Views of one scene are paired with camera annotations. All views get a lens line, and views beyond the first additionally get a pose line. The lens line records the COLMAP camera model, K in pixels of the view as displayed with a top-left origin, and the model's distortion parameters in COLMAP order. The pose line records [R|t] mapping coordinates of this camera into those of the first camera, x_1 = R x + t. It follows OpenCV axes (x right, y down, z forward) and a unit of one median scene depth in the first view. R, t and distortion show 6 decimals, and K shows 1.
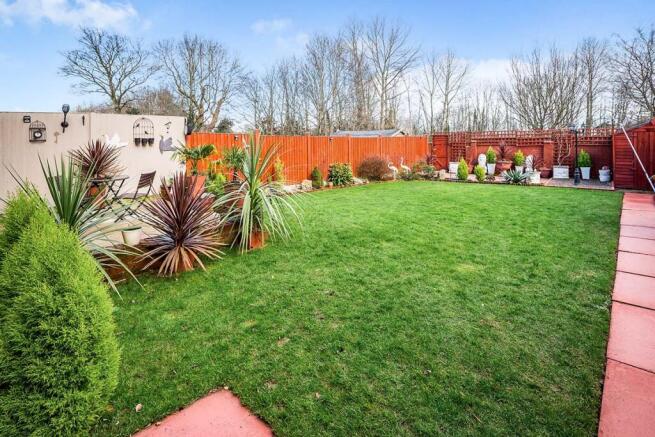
lens RADIAL K [[320.4, 0, 318.9], [0, 320.4, 187.8], [0, 0, 1]] dist [-0.002820, -0.000390]
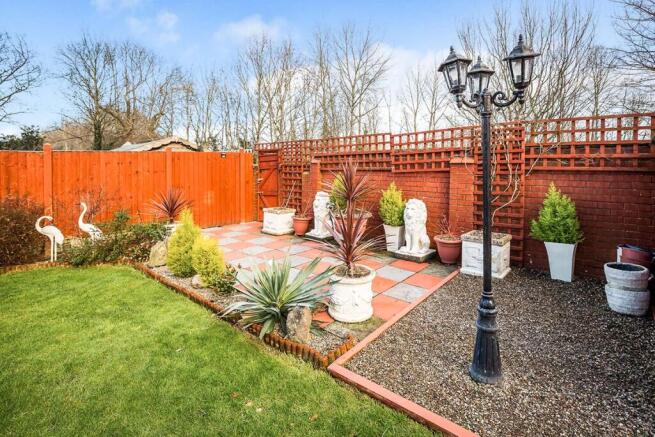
lens RADIAL K [[303.9, 0, 327.5], [0, 303.9, 218.5], [0, 0, 1]] dist [-0.002386, -0.000387]
pose [[0.999927, 0.000848, -0.012083, 0.560657], [-0.000517, 0.999625, 0.027365, -0.086903], [0.012101, -0.027356, 0.999552, 0.645441]]
